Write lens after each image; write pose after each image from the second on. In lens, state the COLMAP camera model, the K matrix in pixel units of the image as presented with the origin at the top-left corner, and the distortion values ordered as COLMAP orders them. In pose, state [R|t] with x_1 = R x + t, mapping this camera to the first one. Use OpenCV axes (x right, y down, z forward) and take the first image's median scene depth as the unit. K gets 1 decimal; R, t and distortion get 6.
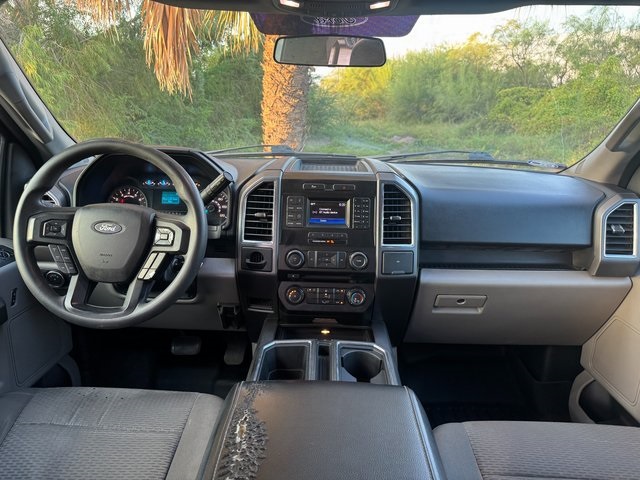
lens RADIAL K [[456.7, 0, 324.5], [0, 456.7, 238.3], [0, 0, 1]] dist [0.033319, -0.029427]
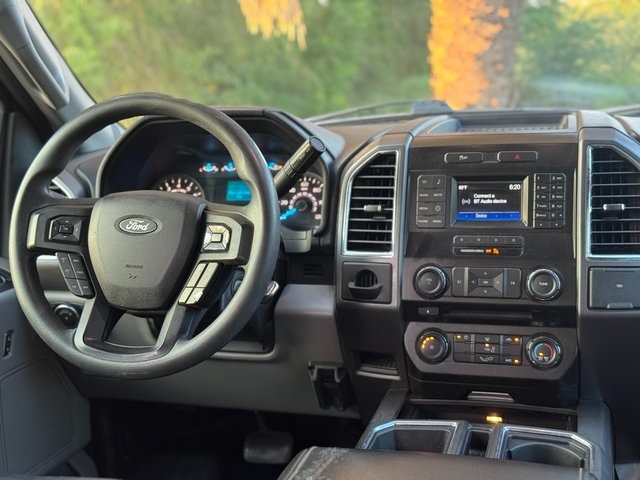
lens RADIAL K [[912.2, 0, 324.1], [0, 912.2, 245.1], [0, 0, 1]] dist [0.167036, 0.000000]
pose [[0.961850, -0.014324, -0.273203, 0.124127], [-0.005768, 0.997345, -0.072599, 0.084327], [0.273518, 0.071405, 0.959213, -0.160314]]
